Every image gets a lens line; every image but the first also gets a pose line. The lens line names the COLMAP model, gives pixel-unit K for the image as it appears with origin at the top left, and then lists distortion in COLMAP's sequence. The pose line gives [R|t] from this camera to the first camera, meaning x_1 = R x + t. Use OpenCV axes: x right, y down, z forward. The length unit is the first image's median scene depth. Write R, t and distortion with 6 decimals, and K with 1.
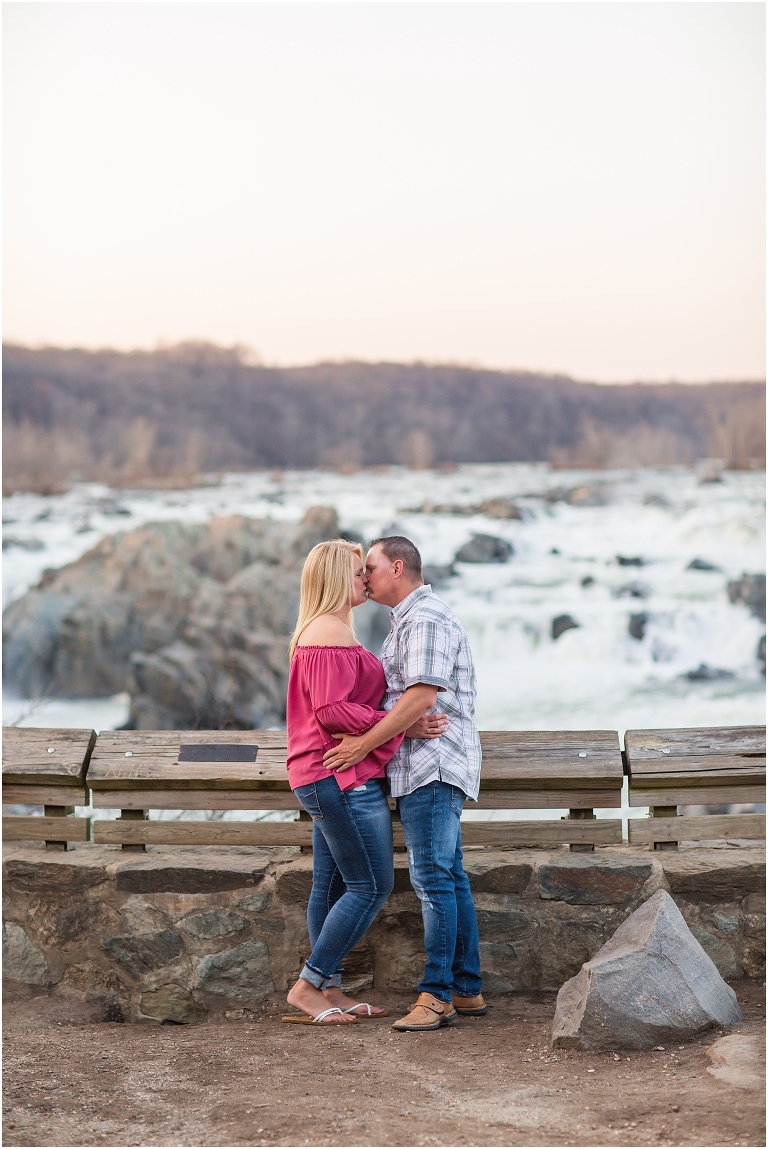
lens RADIAL K [[2865.6, 0, 384.0], [0, 2865.6, 574.5], [0, 0, 1]] dist [-0.074627, -0.492922]
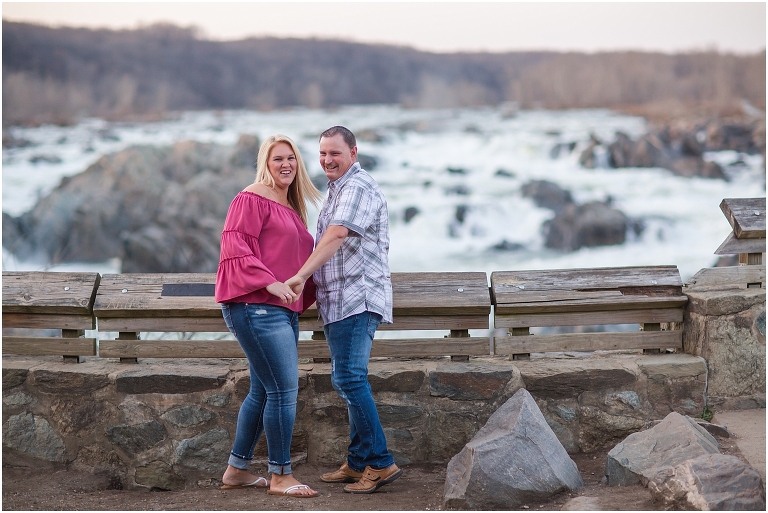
lens RADIAL K [[1908.6, 0, 384.0], [0, 1908.6, 256.5], [0, 0, 1]] dist [-0.071125, -0.447214]
pose [[0.998789, -0.003372, 0.049079, -0.011209], [0.001418, 0.999207, 0.039797, 0.011001], [-0.049175, -0.039679, 0.998002, 0.099047]]
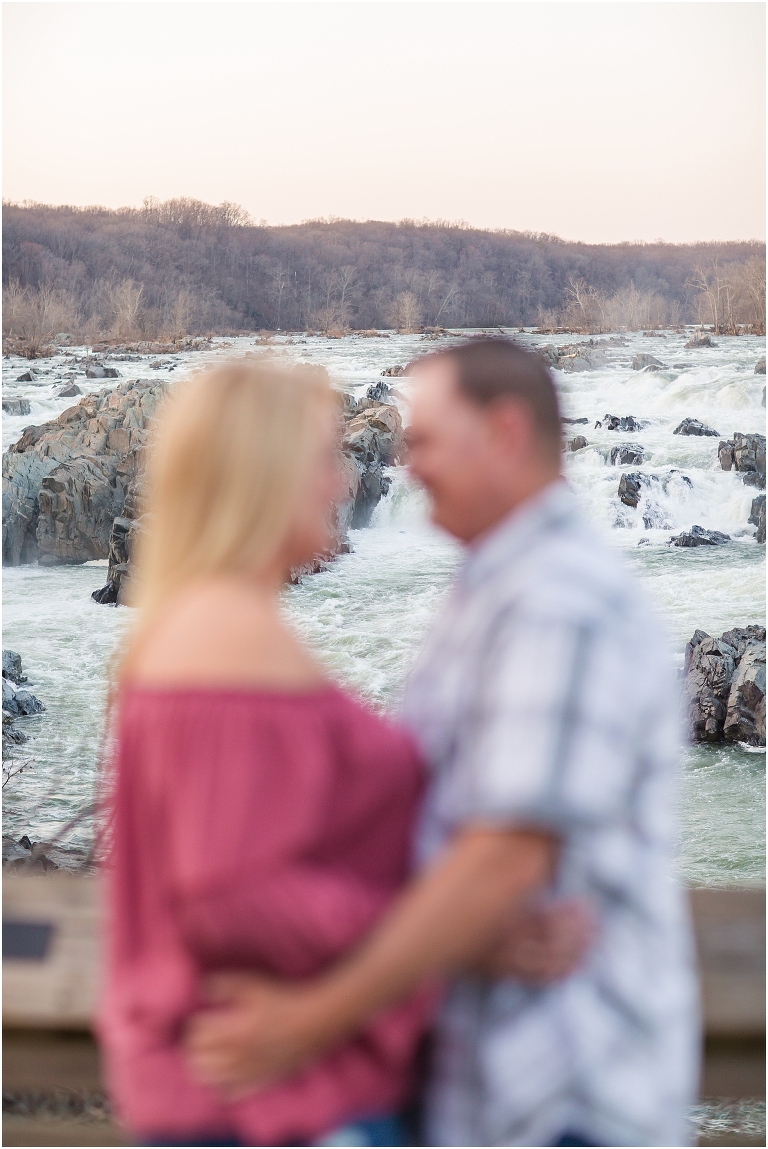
lens RADIAL K [[2781.8, 0, 384.0], [0, 2781.8, 574.5], [0, 0, 1]] dist [-0.005413, -0.131636]
pose [[0.999987, 0.002410, 0.004601, -0.002062], [-0.002635, 0.998770, 0.049522, 0.000413], [-0.004476, -0.049533, 0.998762, 0.746613]]
